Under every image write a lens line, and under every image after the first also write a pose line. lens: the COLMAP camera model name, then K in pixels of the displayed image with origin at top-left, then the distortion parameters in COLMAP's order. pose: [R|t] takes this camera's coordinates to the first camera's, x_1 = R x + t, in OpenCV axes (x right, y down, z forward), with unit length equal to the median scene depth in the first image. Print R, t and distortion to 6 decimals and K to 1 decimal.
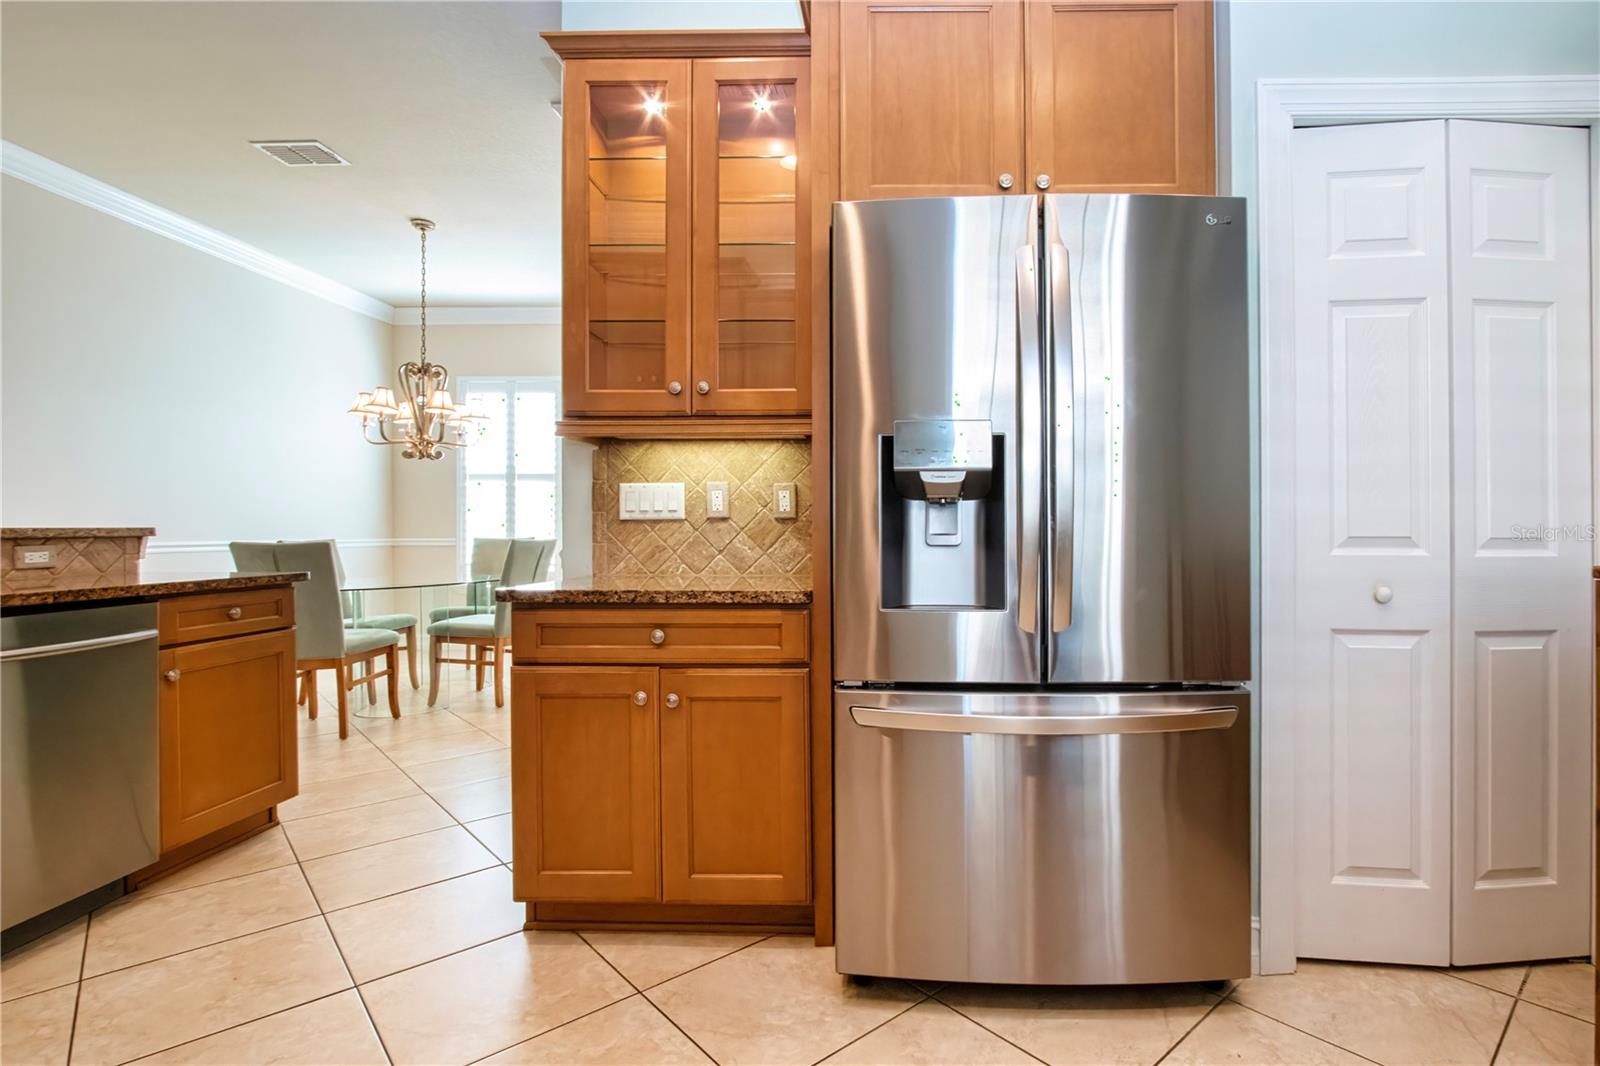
lens RADIAL K [[755.6, 0, 872.4], [0, 755.6, 532.2], [0, 0, 1]] dist [-0.005147, -0.000389]
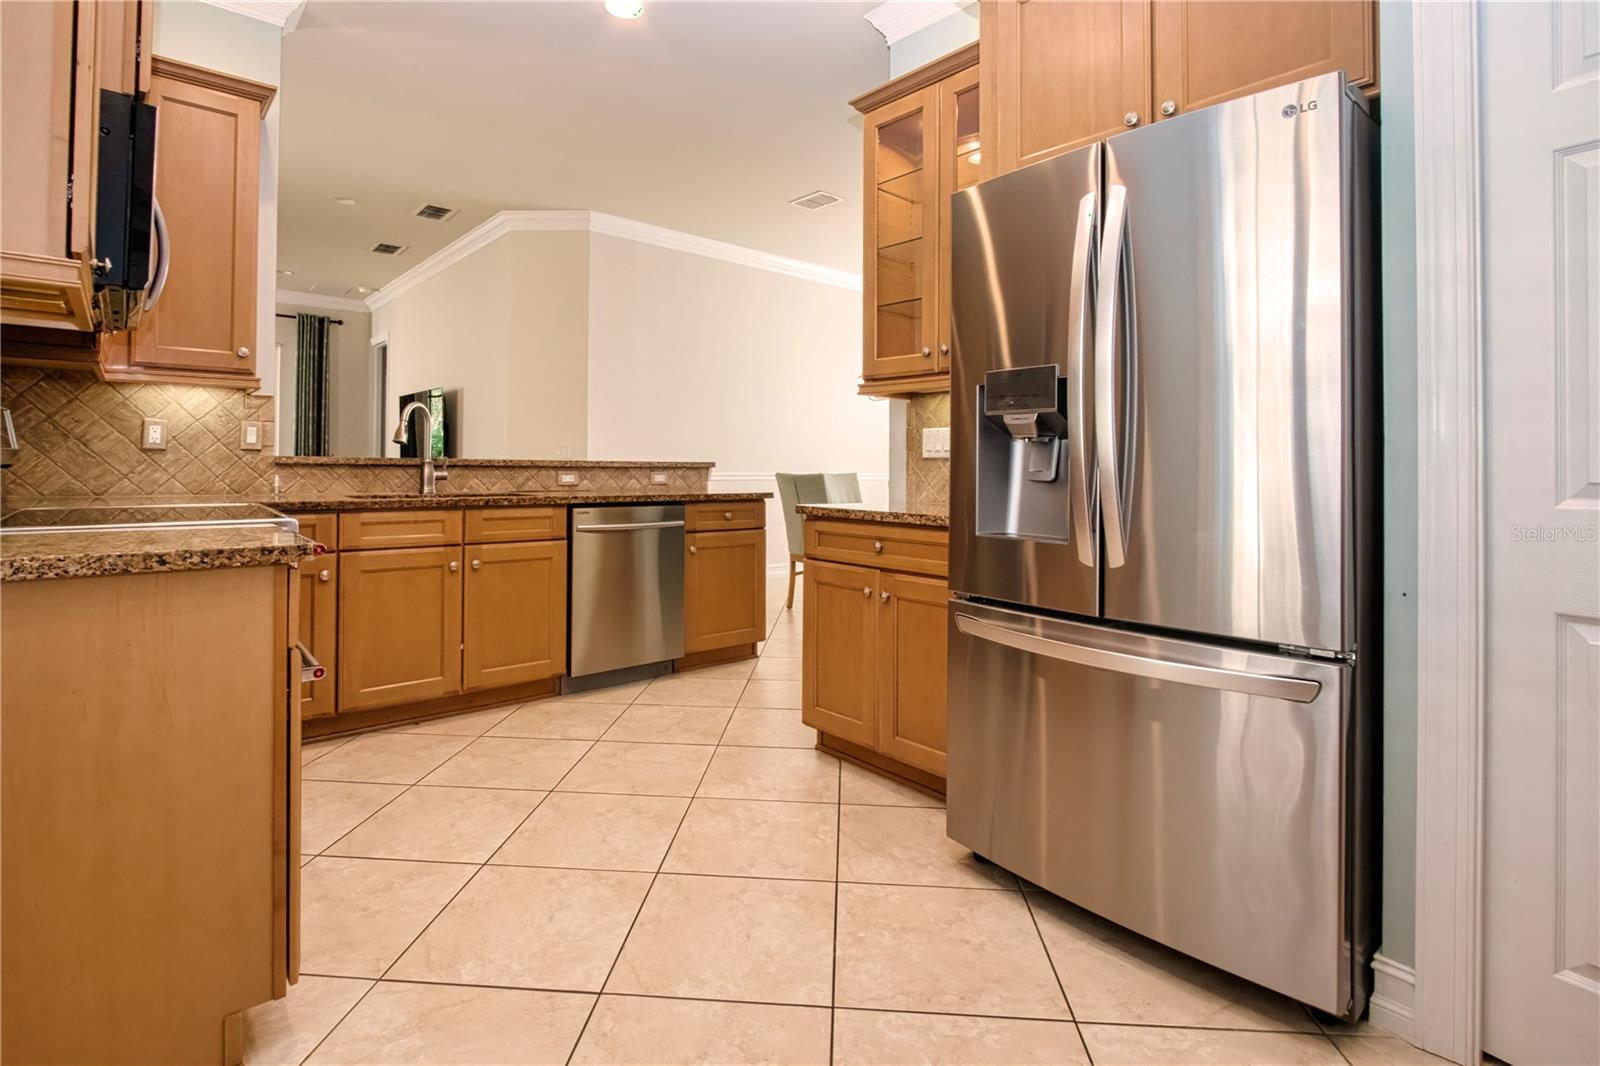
lens RADIAL K [[749.6, 0, 796.9], [0, 749.6, 463.3], [0, 0, 1]] dist [0.000613, 0.000340]
pose [[0.690861, 0.007194, -0.722952, 0.472715], [-0.015640, 0.999865, -0.004997, 0.002363], [0.722818, 0.014760, 0.690880, -0.000490]]
